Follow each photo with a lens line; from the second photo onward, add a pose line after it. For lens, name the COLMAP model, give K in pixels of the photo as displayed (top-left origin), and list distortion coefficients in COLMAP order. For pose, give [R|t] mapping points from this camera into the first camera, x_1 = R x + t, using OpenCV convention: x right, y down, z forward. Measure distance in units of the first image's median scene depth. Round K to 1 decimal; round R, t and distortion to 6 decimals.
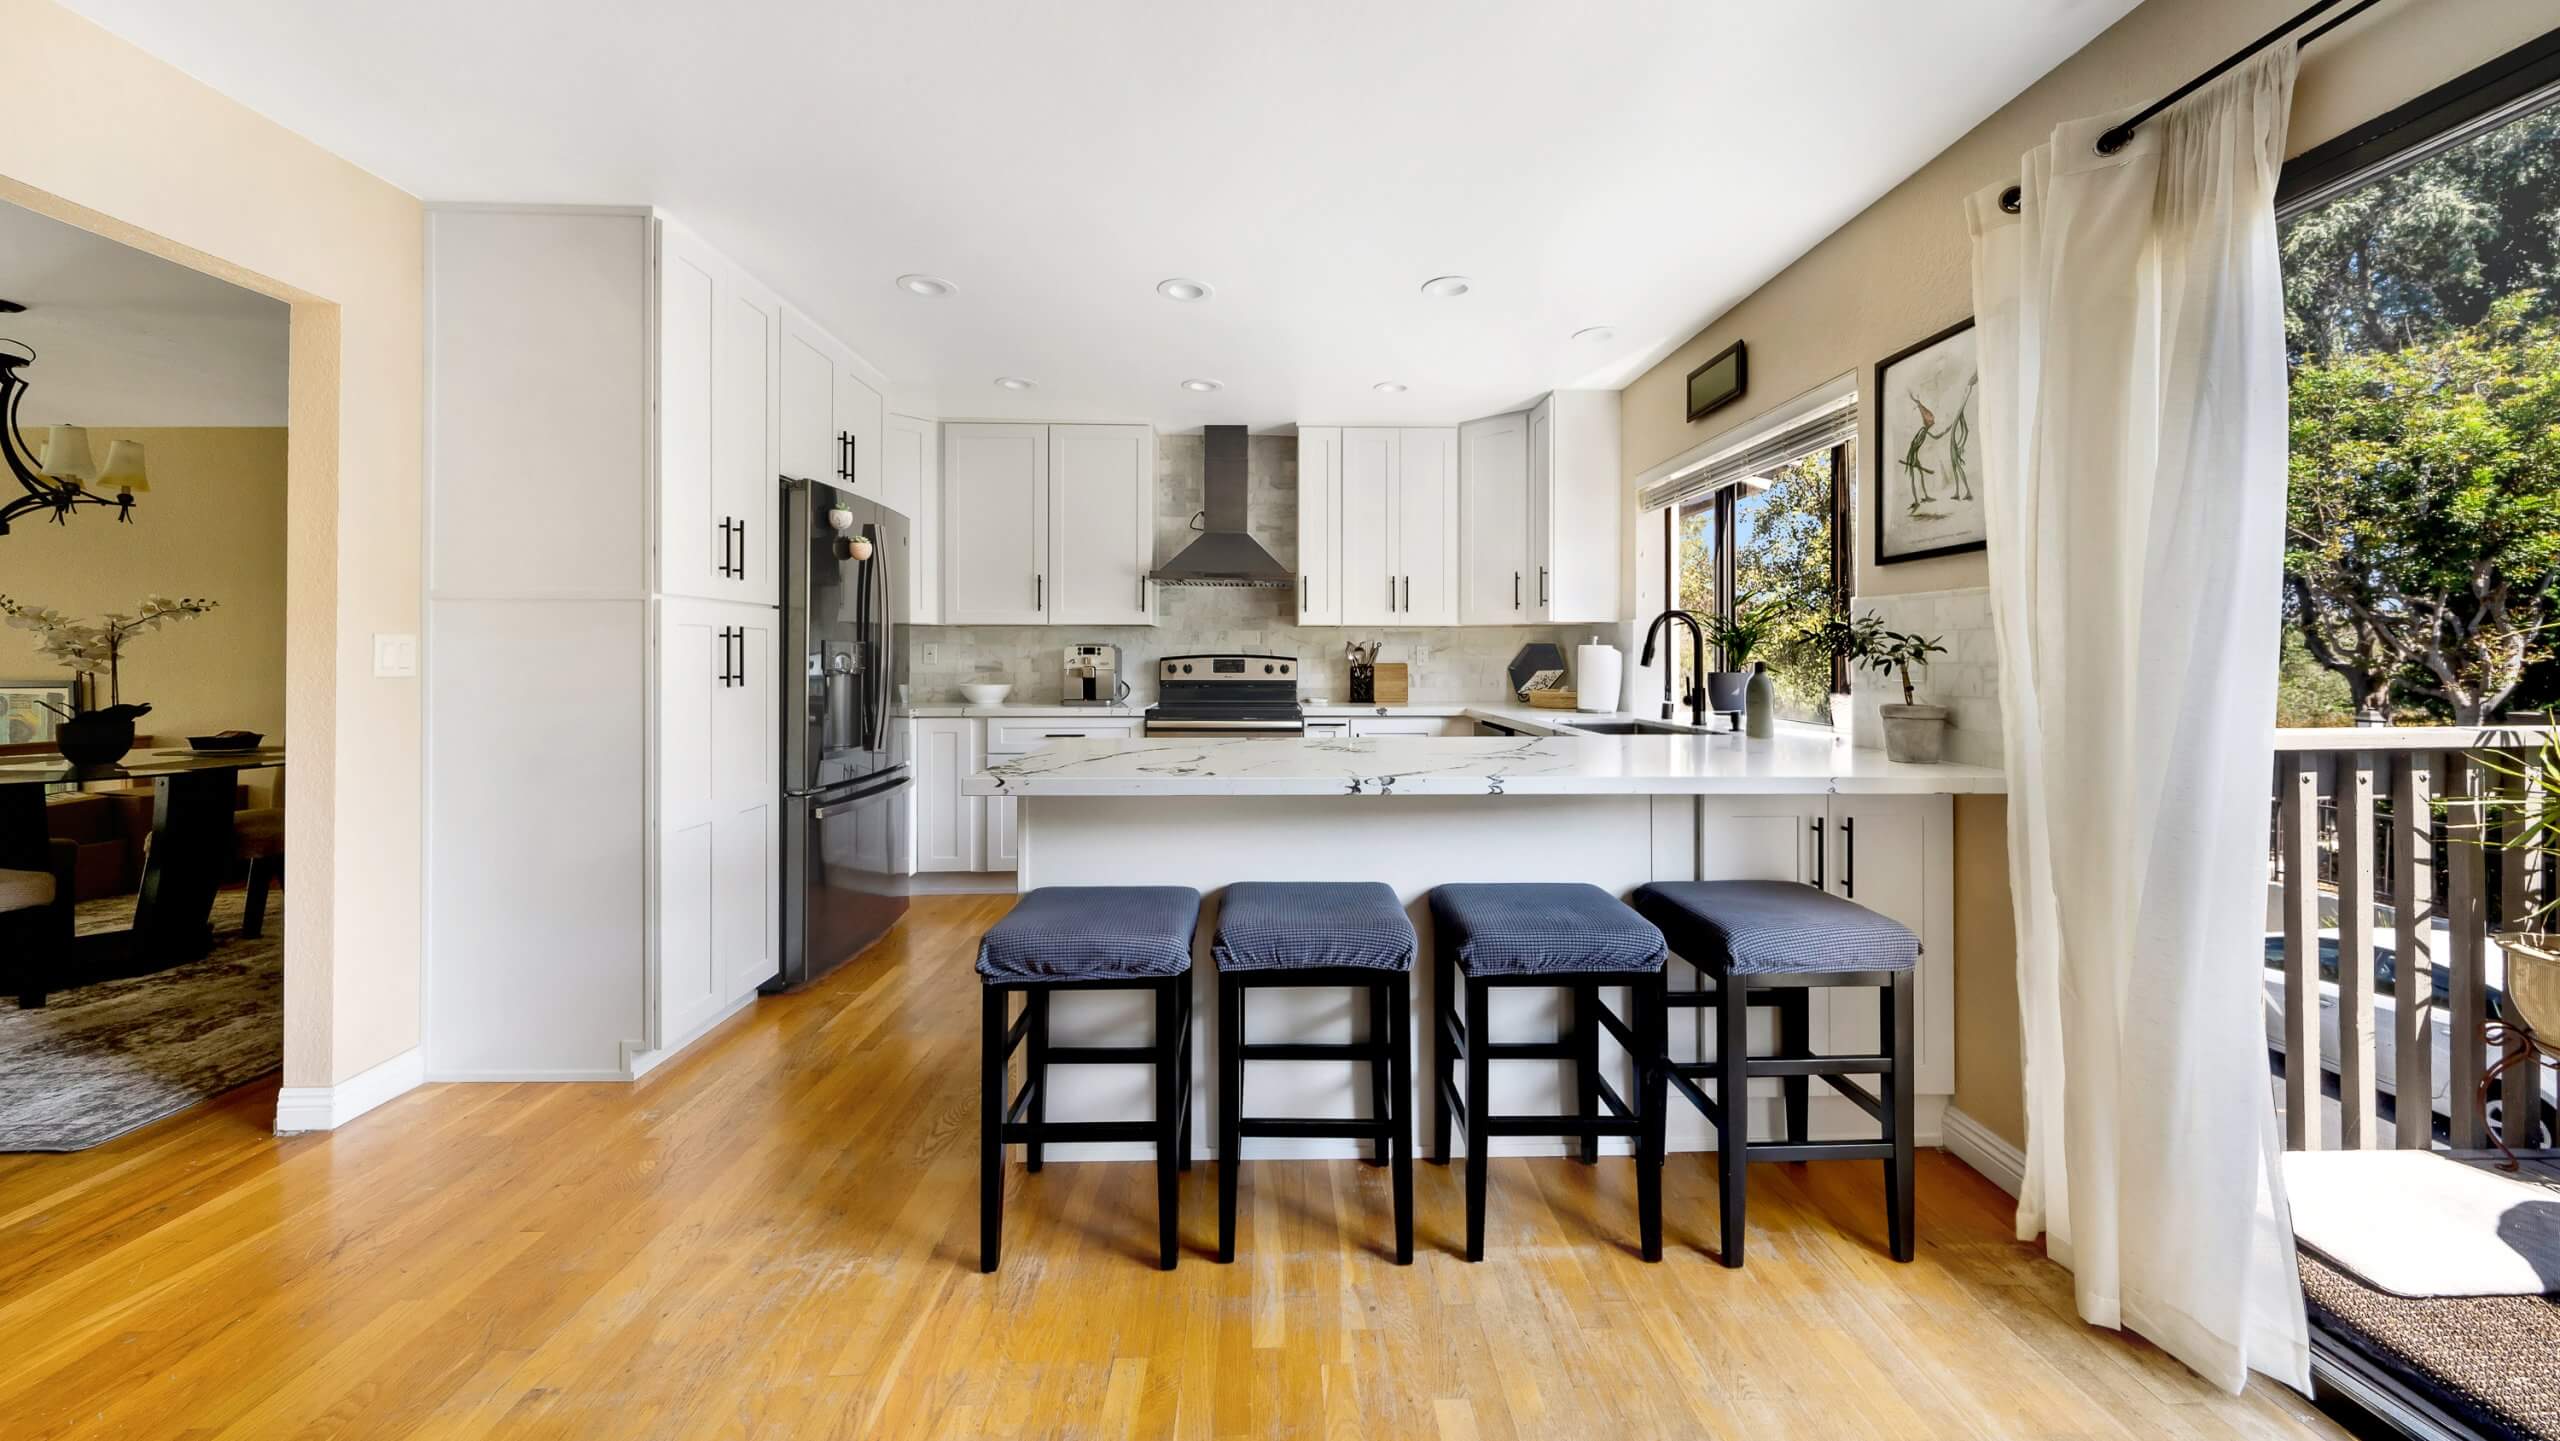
lens RADIAL K [[895.2, 0, 1286.4], [0, 895.2, 667.8], [0, 0, 1]] dist [-0.024475, -0.000058]
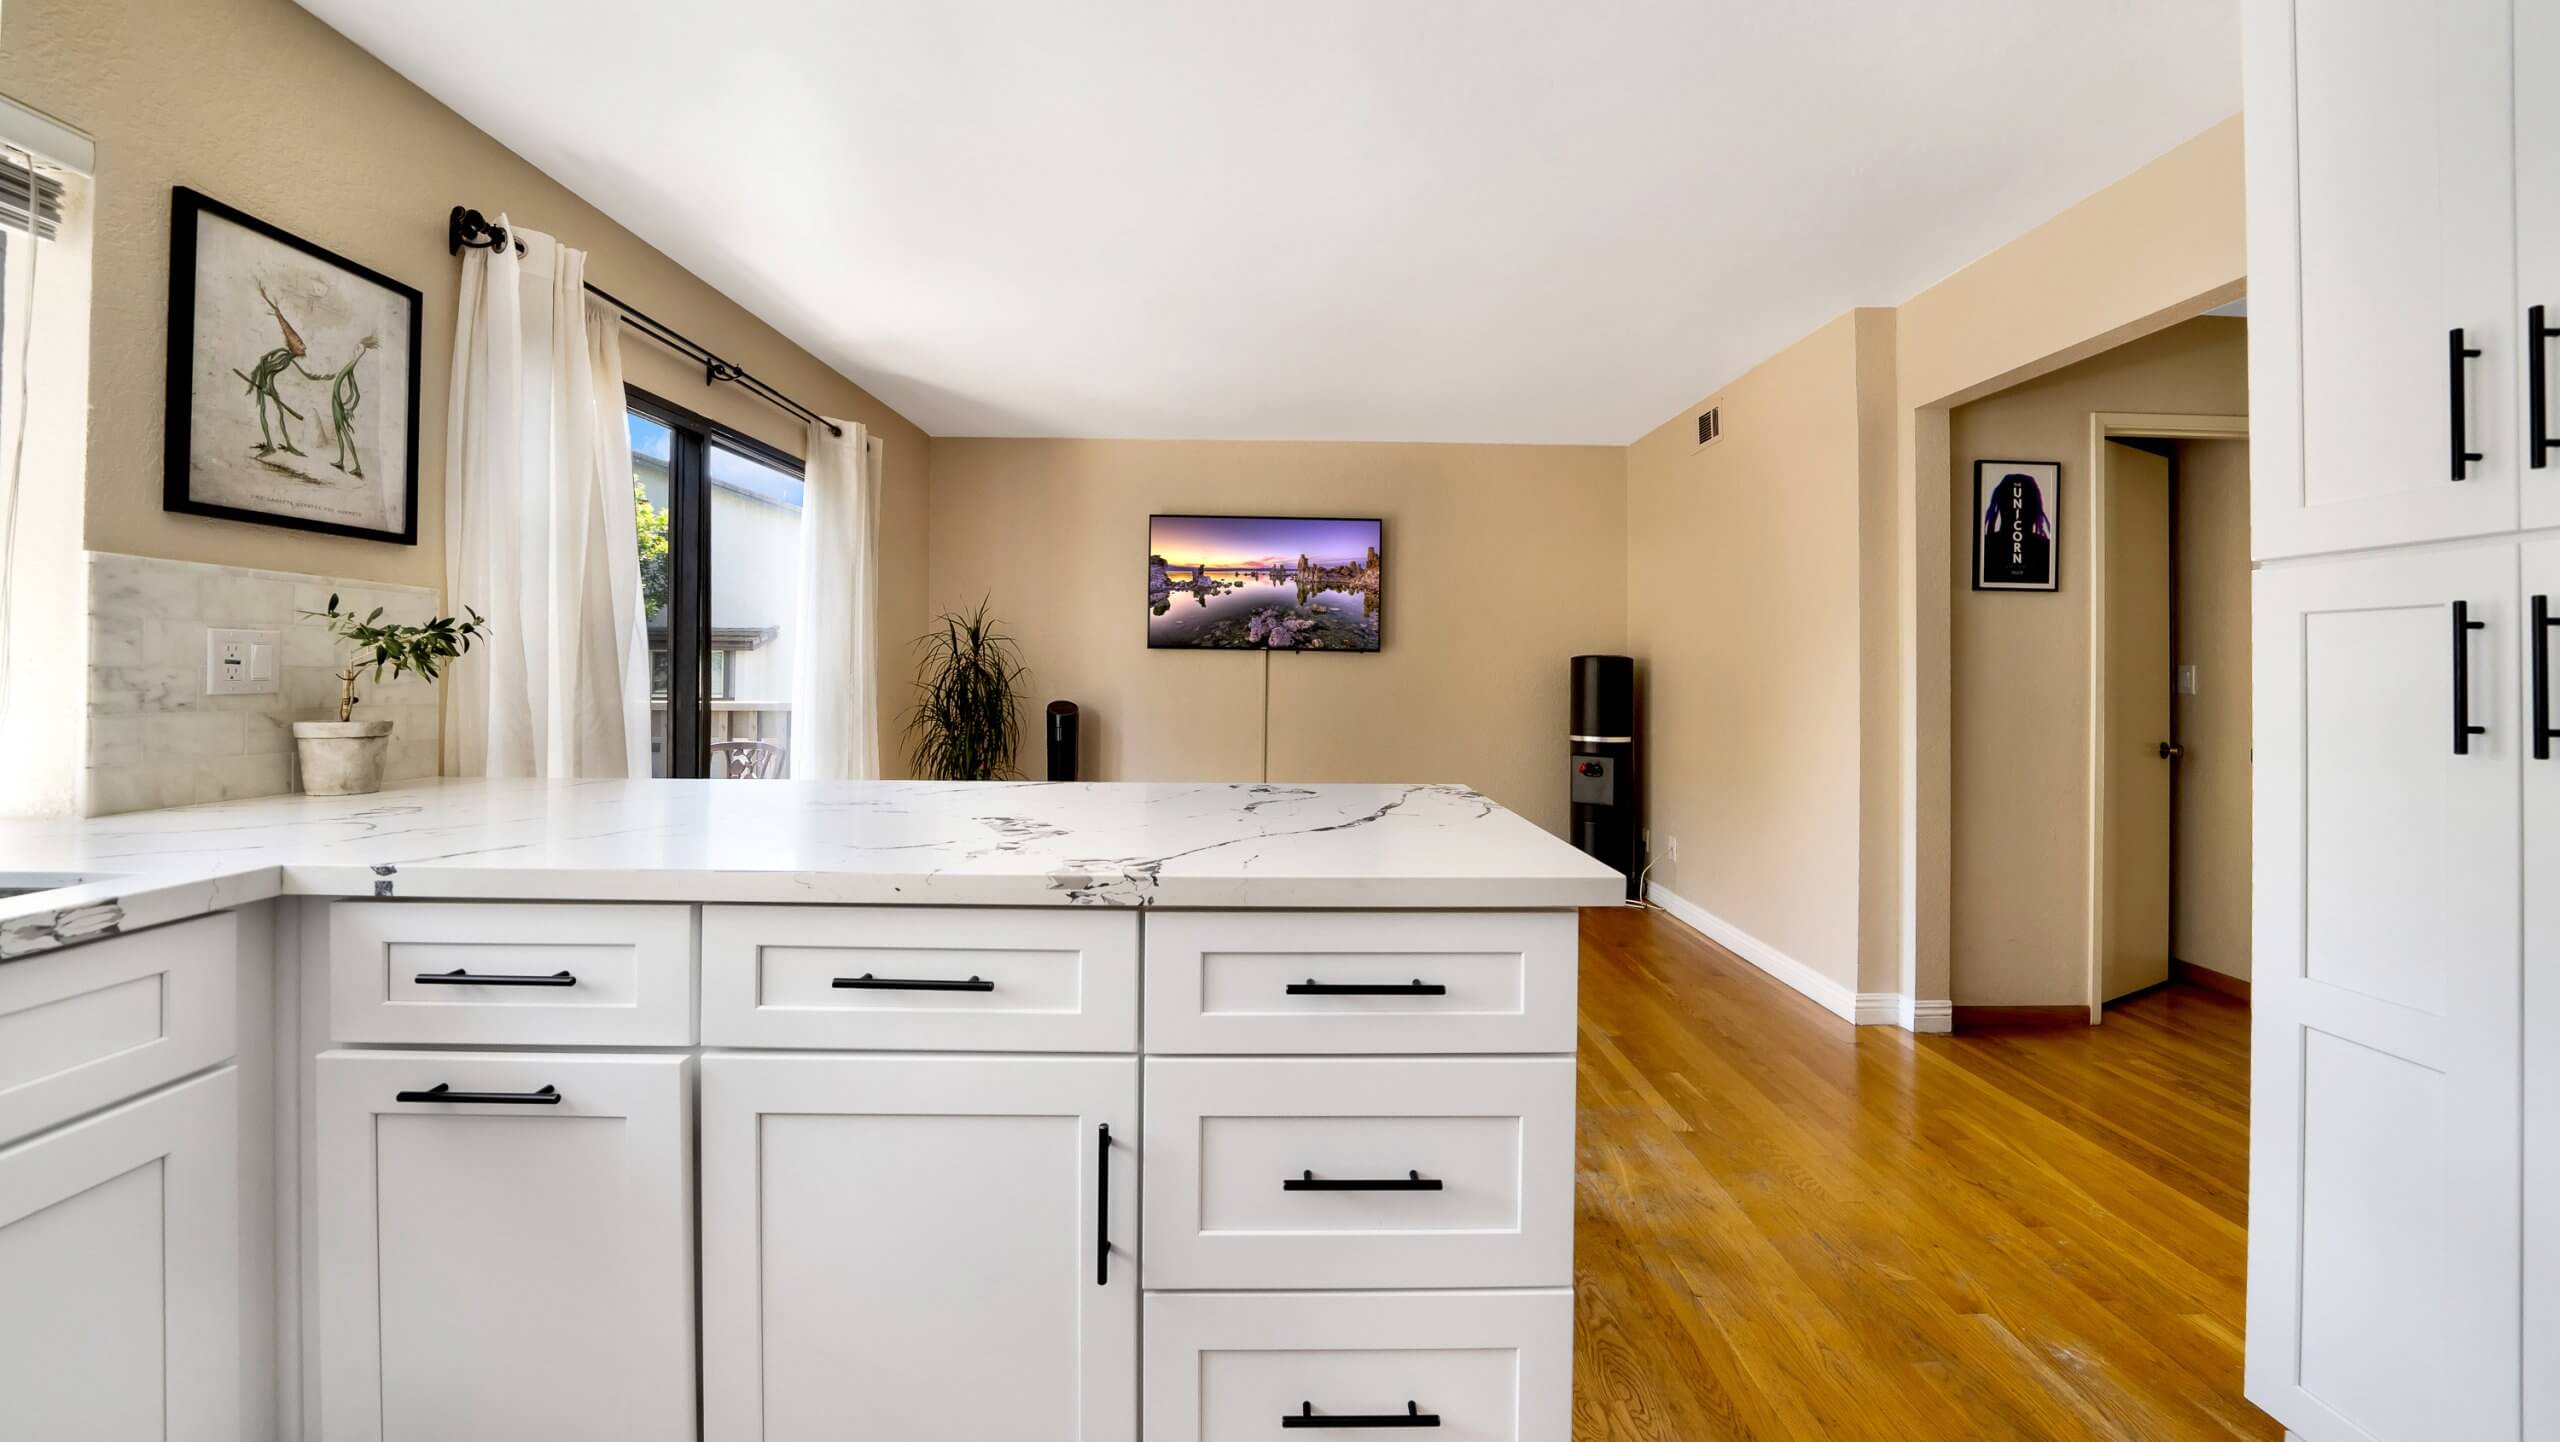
lens RADIAL K [[895.2, 0, 1286.4], [0, 895.2, 668.3], [0, 0, 1]] dist [-0.024475, -0.000058]
pose [[-0.999935, -0.010029, 0.005351, -0.059979], [-0.009996, 0.999931, 0.006207, -0.007981], [-0.005413, 0.006154, -0.999966, 0.811406]]
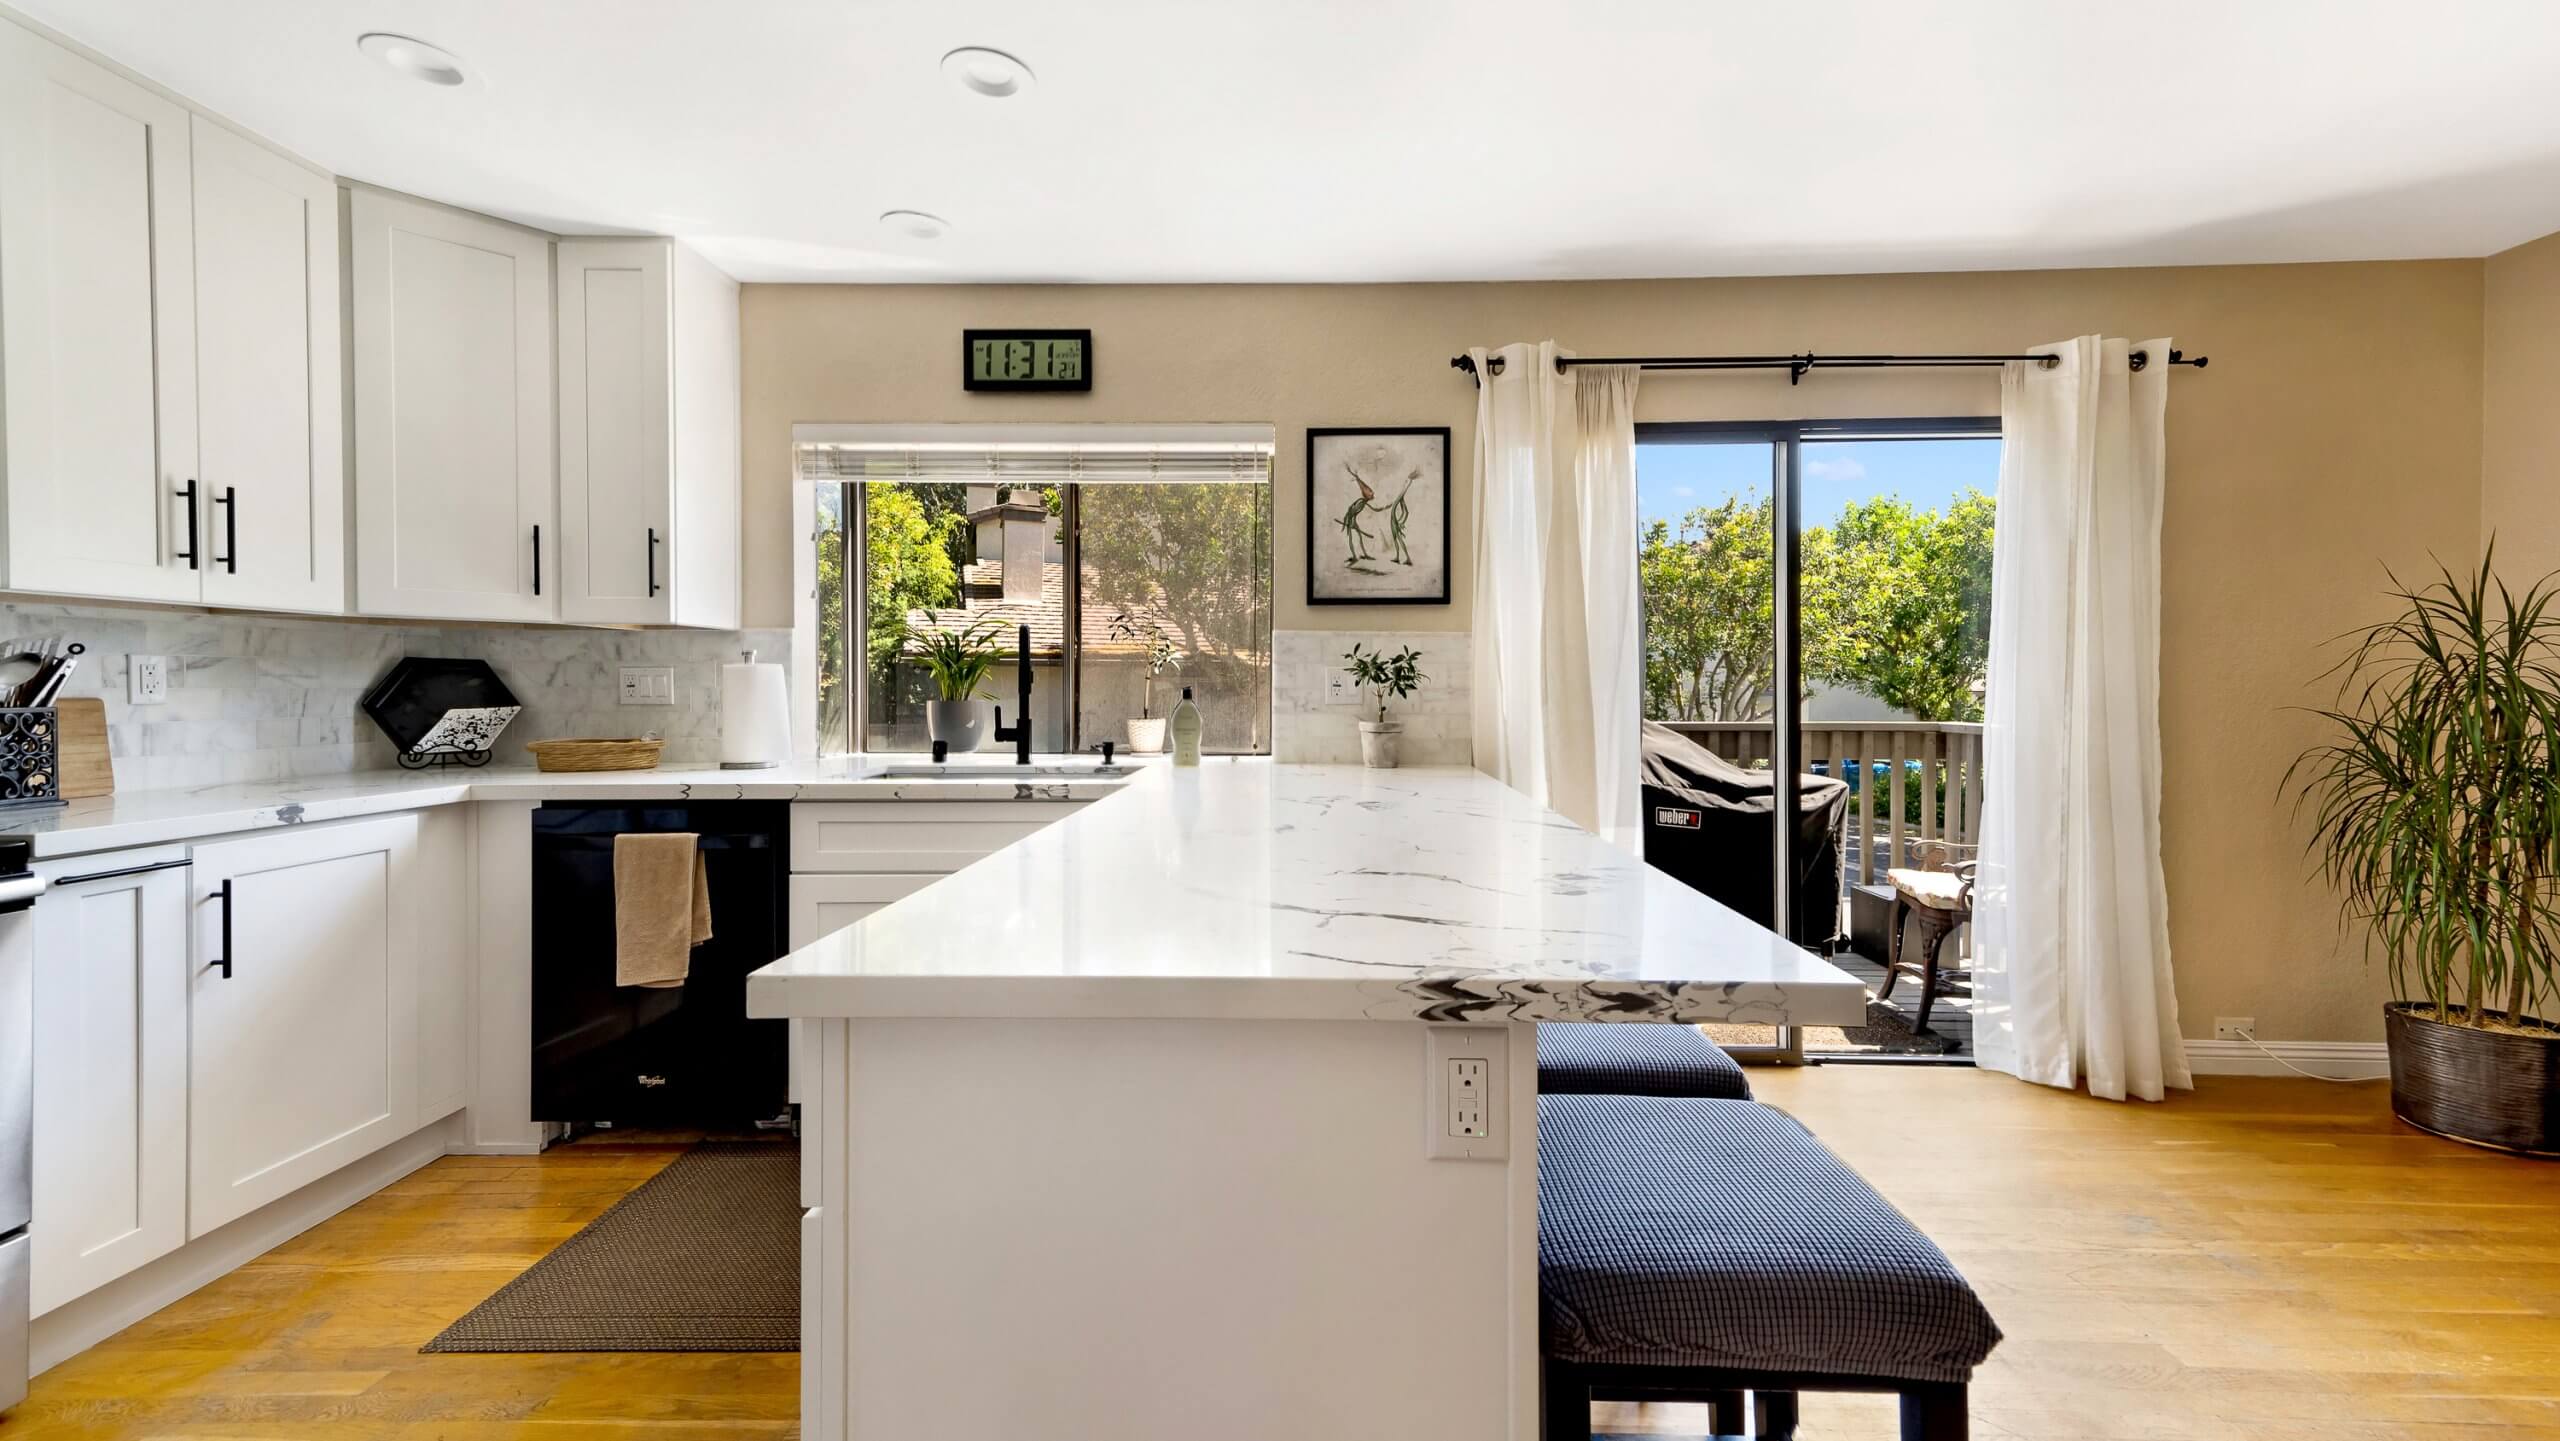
lens RADIAL K [[978.7, 0, 1323.7], [0, 978.7, 695.1], [0, 0, 1]] dist [0.014494, -0.000278]
pose [[0.032072, -0.010487, 0.999431, -0.310983], [0.011704, 0.999880, 0.010117, -0.004640], [-0.999417, 0.011373, 0.032191, 0.476781]]
